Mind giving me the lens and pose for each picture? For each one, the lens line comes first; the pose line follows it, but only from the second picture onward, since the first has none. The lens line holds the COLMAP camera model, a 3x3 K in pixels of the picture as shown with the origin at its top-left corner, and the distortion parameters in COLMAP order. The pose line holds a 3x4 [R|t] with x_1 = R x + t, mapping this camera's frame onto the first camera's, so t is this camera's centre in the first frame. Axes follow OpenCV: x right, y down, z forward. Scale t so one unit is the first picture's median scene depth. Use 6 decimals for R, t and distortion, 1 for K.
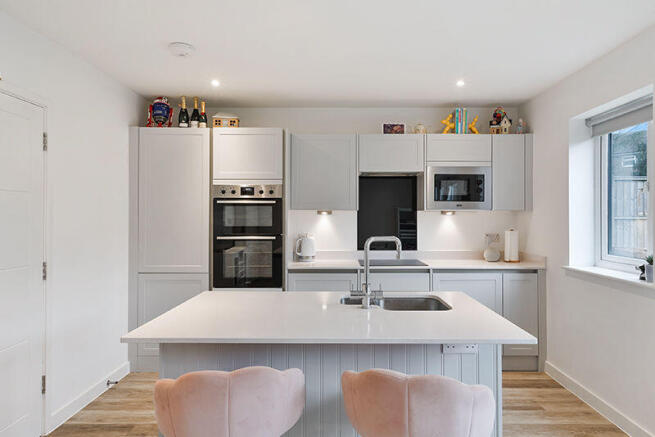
lens RADIAL K [[425.1, 0, 328.9], [0, 425.1, 215.2], [0, 0, 1]] dist [0.020171, 0.002631]
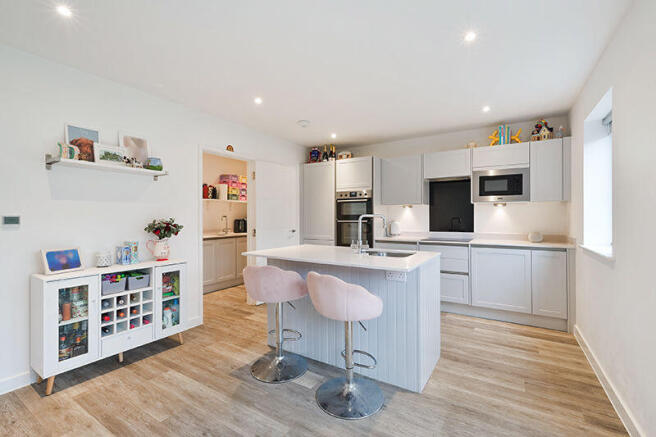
lens RADIAL K [[291.3, 0, 326.6], [0, 291.3, 219.5], [0, 0, 1]] dist [0.001488, 0.000037]
pose [[0.841305, 0.003573, -0.540549, 0.350175], [0.003210, 0.999928, 0.011606, 0.030656], [0.540551, -0.011499, 0.841232, -0.063939]]
